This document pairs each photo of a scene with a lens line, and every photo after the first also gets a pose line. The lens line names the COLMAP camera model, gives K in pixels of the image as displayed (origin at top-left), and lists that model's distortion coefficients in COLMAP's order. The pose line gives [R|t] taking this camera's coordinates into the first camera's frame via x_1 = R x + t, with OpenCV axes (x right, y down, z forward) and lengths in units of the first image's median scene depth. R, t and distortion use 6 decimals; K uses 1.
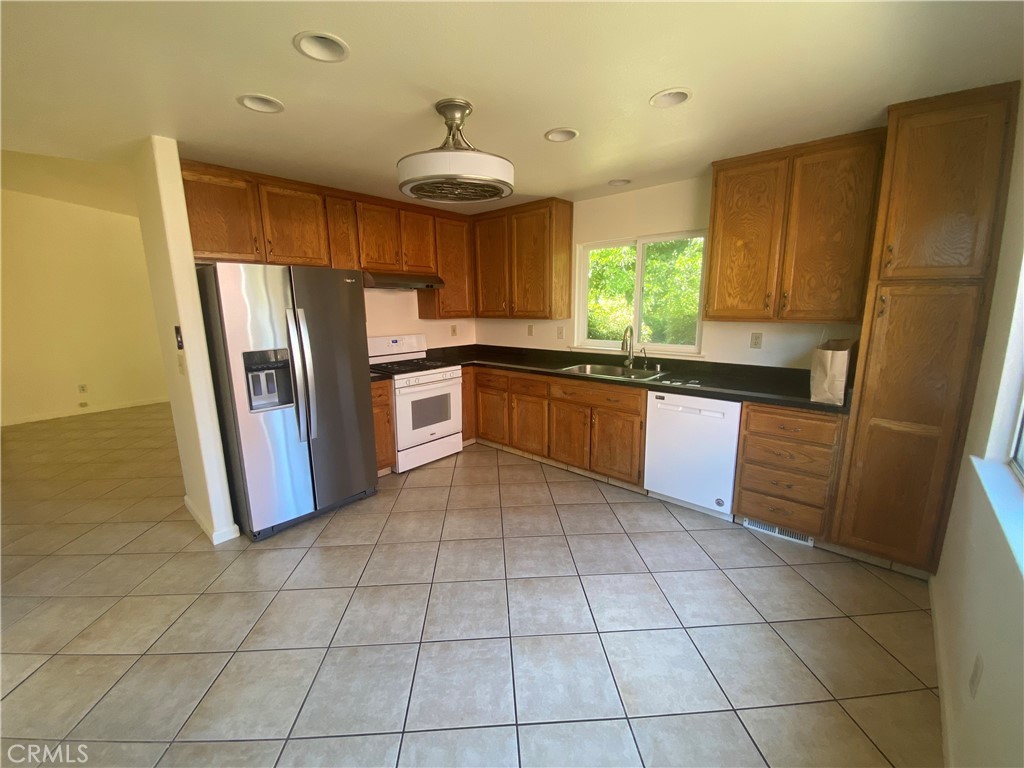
lens RADIAL K [[417.8, 0, 518.8], [0, 417.8, 381.5], [0, 0, 1]] dist [0.003000, -0.007831]
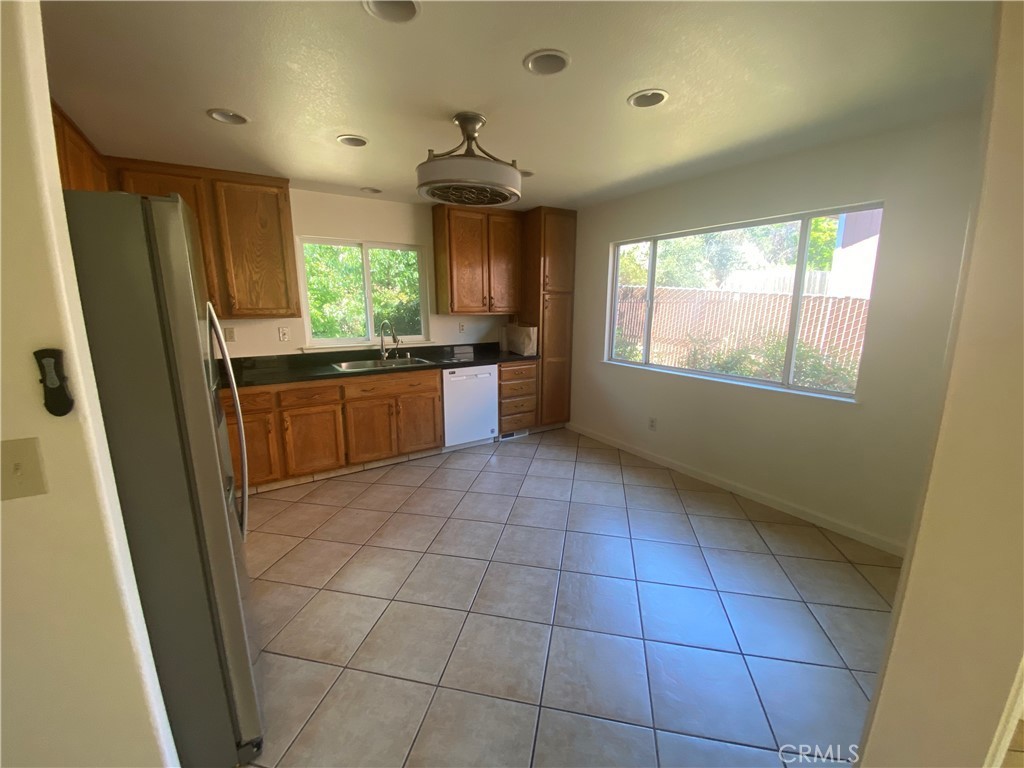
lens RADIAL K [[417.8, 0, 516.3], [0, 417.8, 382.5], [0, 0, 1]] dist [0.003000, -0.007831]
pose [[0.225652, -0.168883, 0.959458, -0.857163], [0.174534, 0.975934, 0.130735, -0.065906], [-0.958446, 0.137957, 0.249697, 0.461102]]
